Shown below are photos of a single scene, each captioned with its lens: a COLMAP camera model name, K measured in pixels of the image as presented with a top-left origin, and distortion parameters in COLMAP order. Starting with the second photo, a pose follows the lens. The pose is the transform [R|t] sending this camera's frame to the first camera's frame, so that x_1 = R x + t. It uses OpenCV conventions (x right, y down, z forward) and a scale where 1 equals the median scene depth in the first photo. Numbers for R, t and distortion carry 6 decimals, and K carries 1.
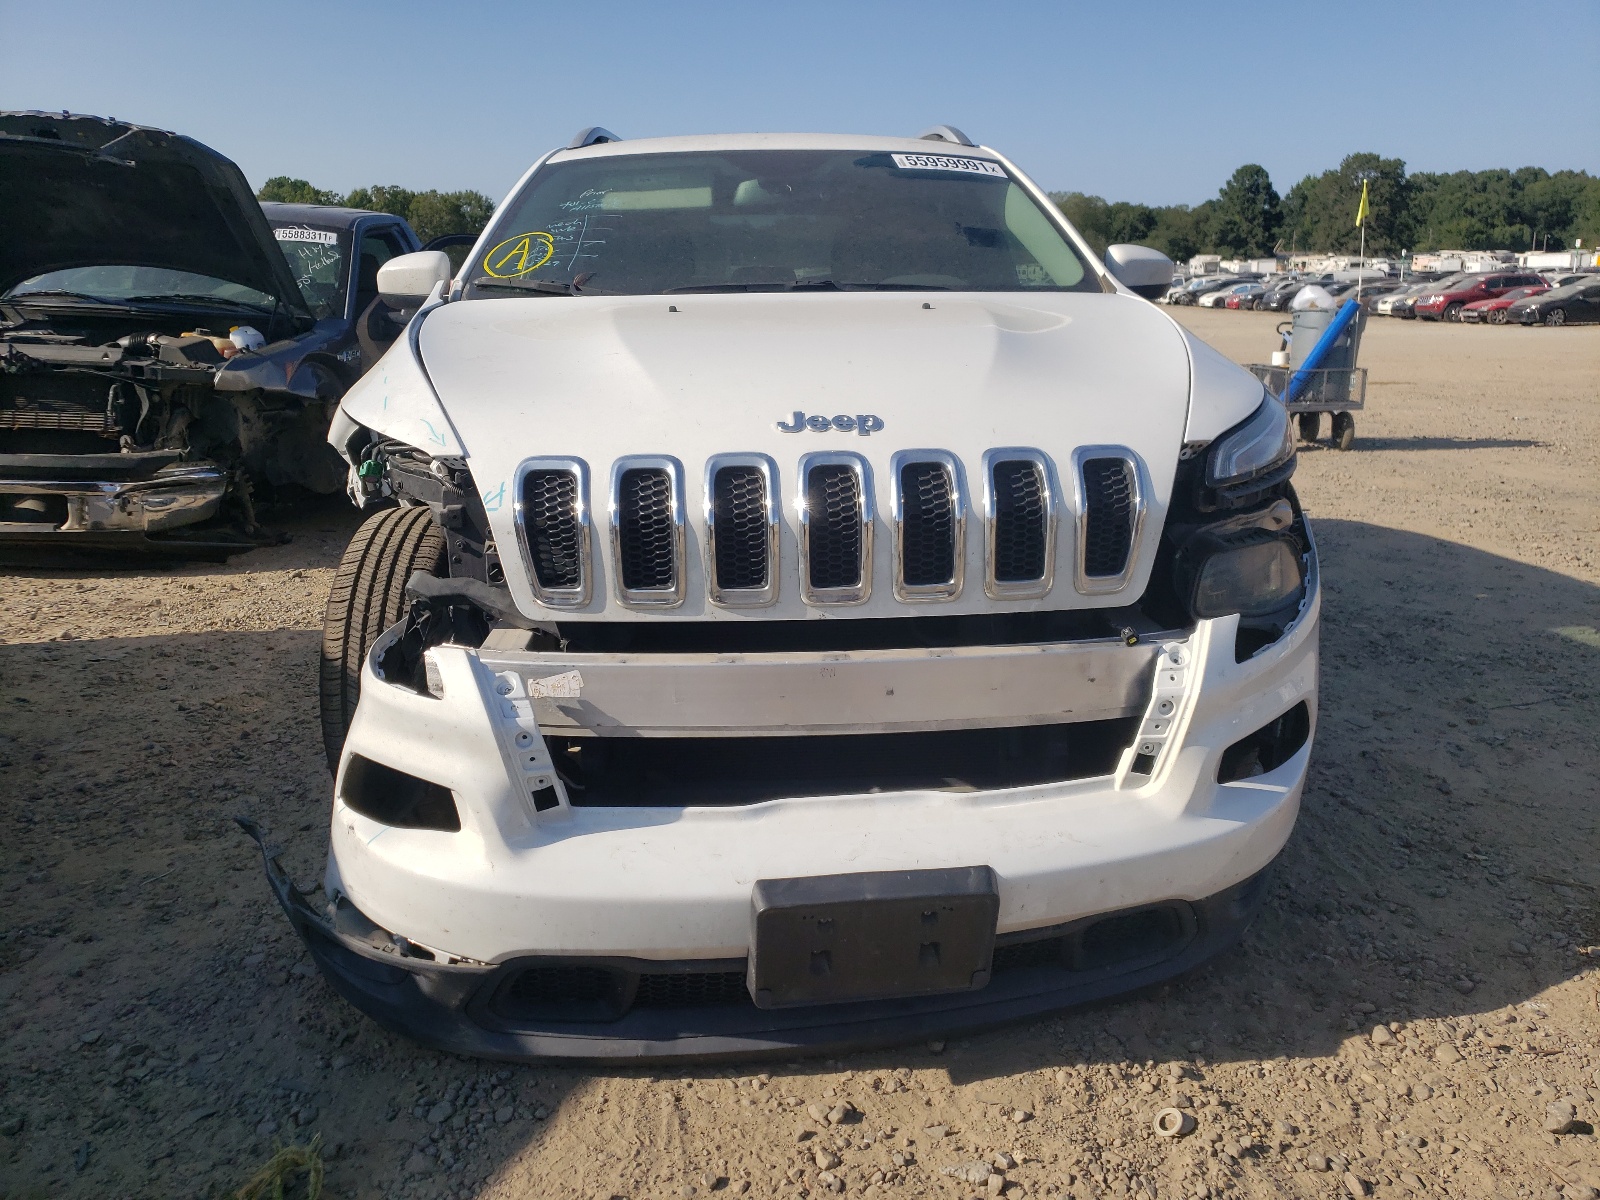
lens RADIAL K [[1248.1, 0, 800.0], [0, 1248.1, 600.0], [0, 0, 1]] dist [0.029354, -0.002089]
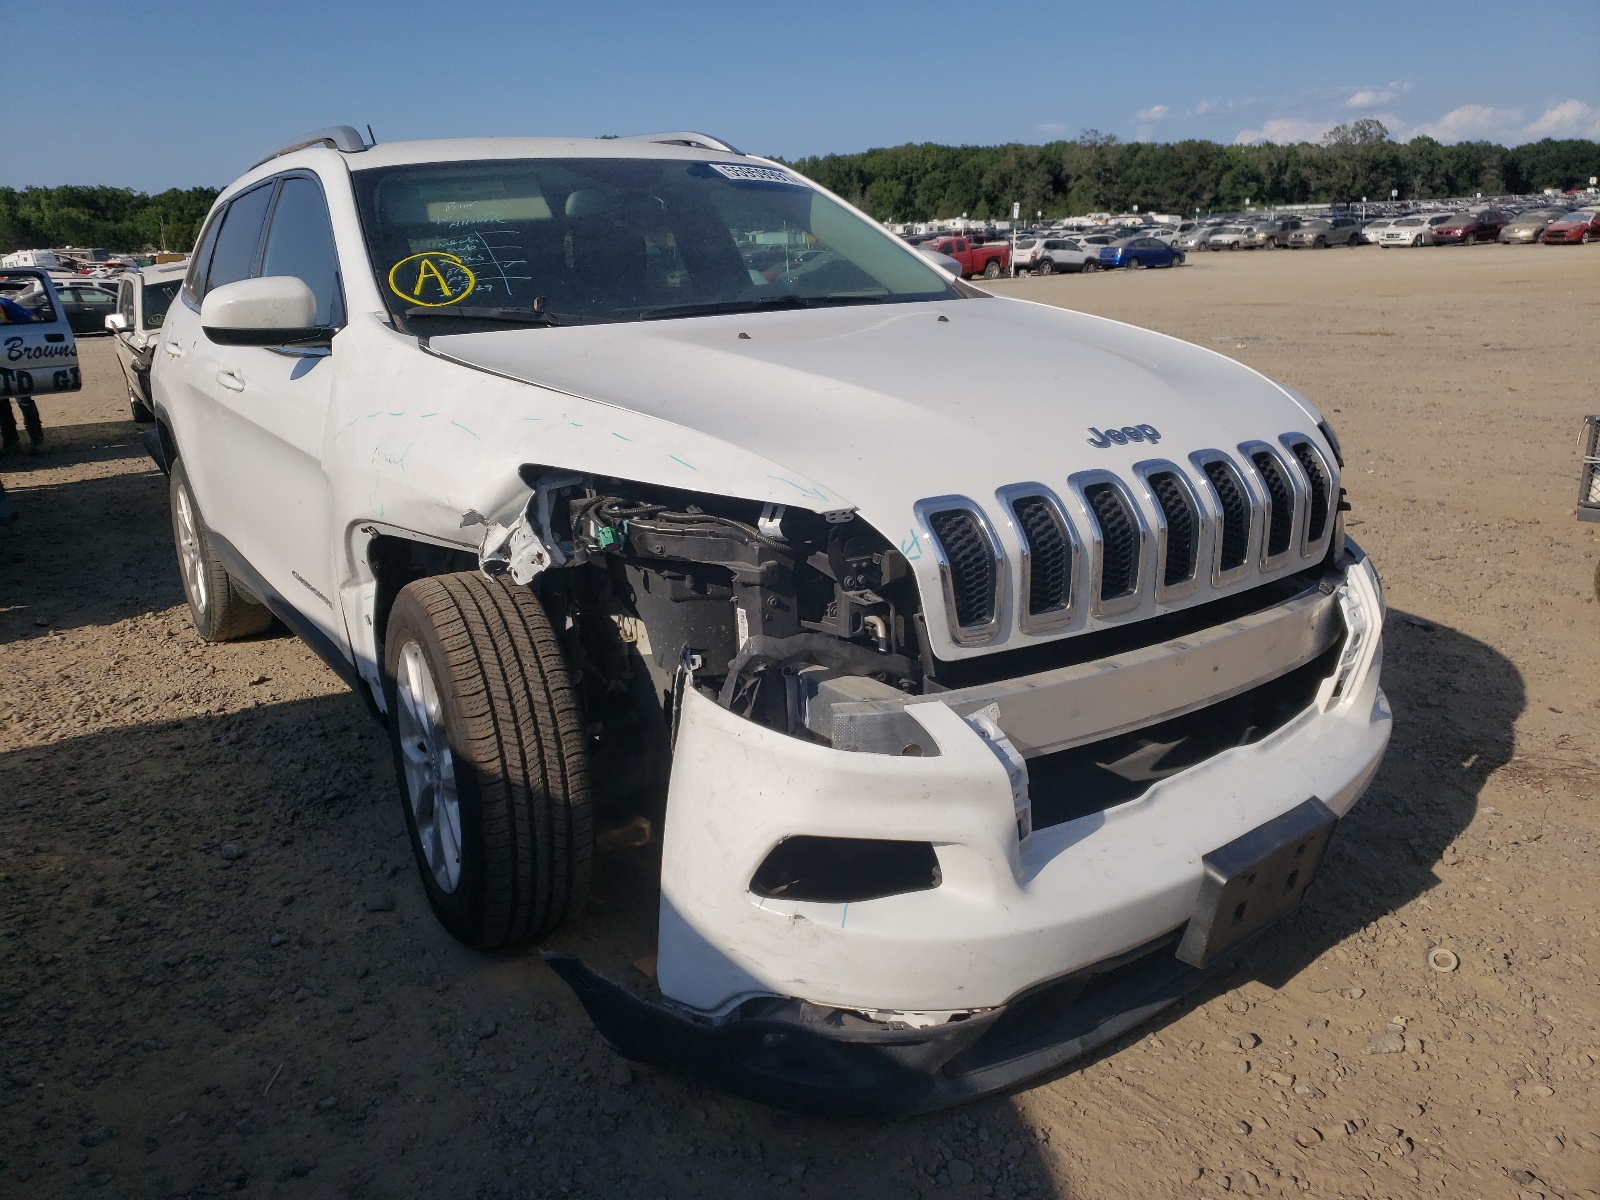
lens RADIAL K [[1226.3, 0, 800.0], [0, 1226.3, 600.0], [0, 0, 1]] dist [-0.003754, -0.001564]
pose [[0.867382, -0.158492, 0.471730, -0.744444], [0.149576, 0.987127, 0.056626, -0.102183], [-0.474633, 0.021444, 0.879923, 0.195561]]
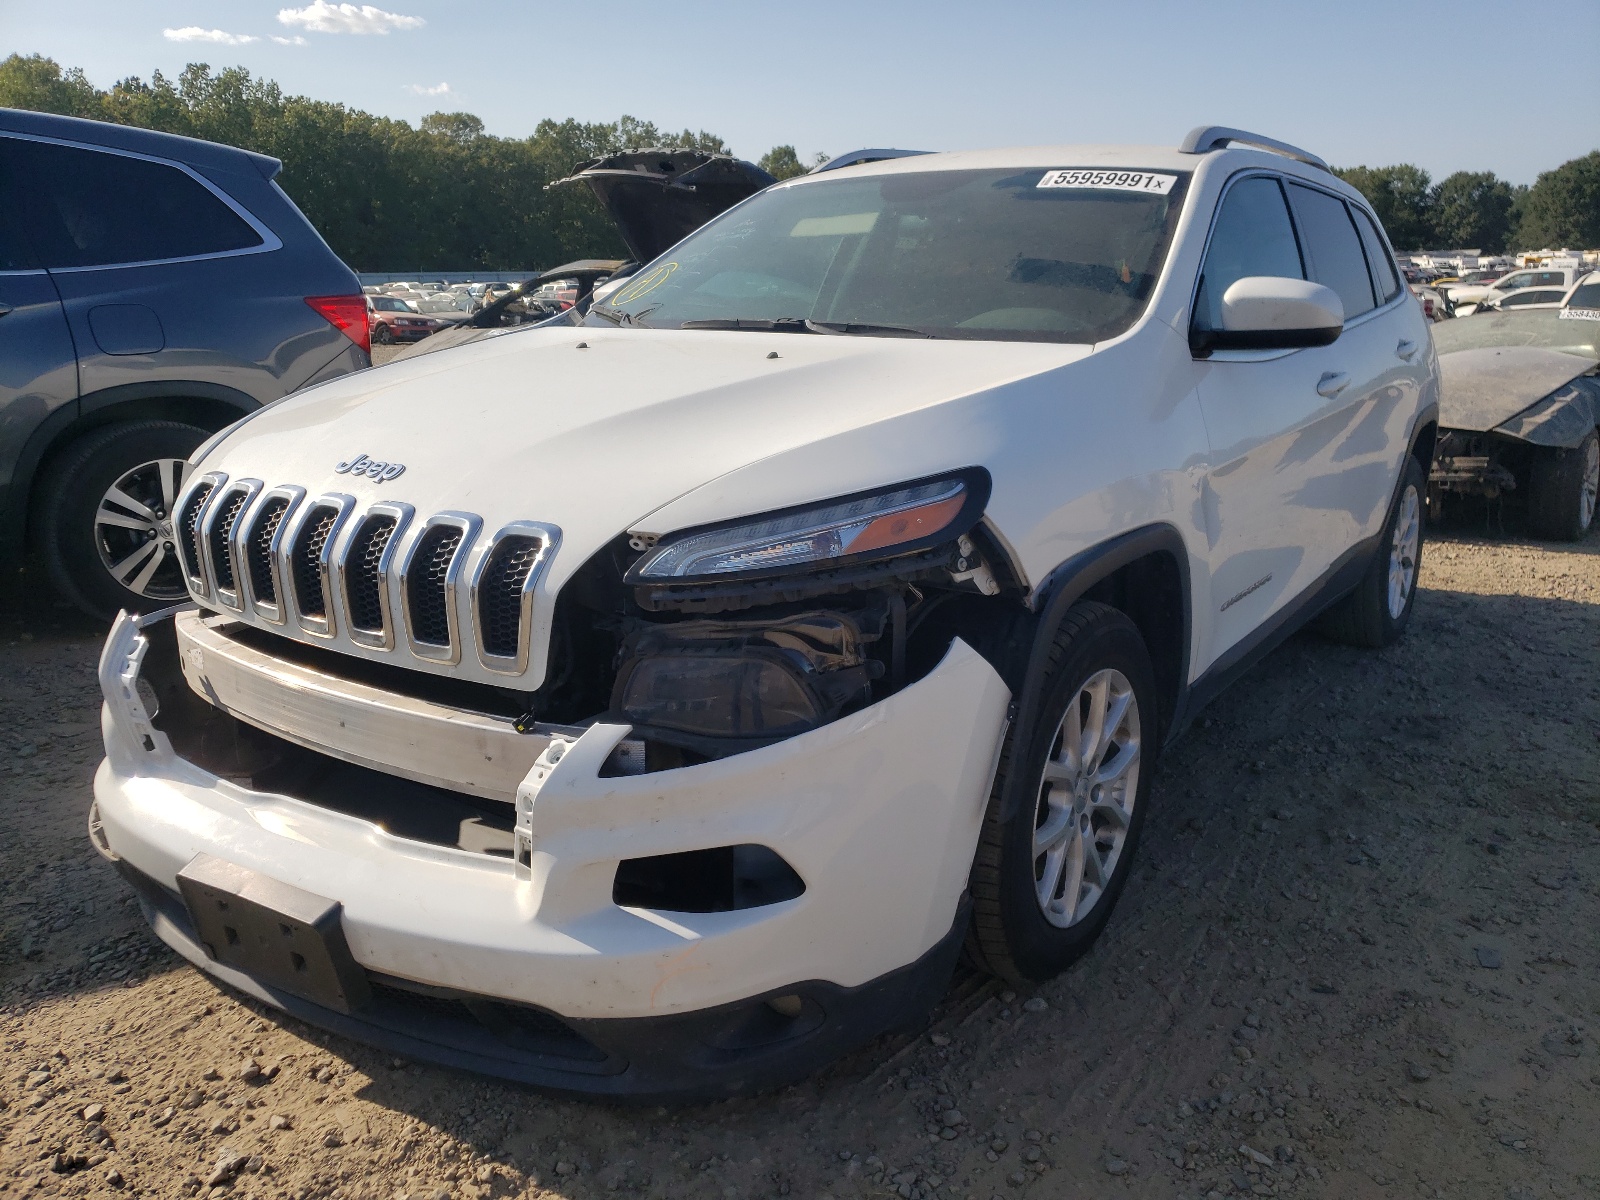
lens RADIAL K [[1210.8, 0, 779.6], [0, 1210.8, 625.4], [0, 0, 1]] dist [0.046466, 0.001457]
pose [[0.788544, 0.181183, -0.587683, 0.946409], [-0.159261, 0.983178, 0.089420, -0.158995], [0.593999, 0.023083, 0.804135, 0.361166]]
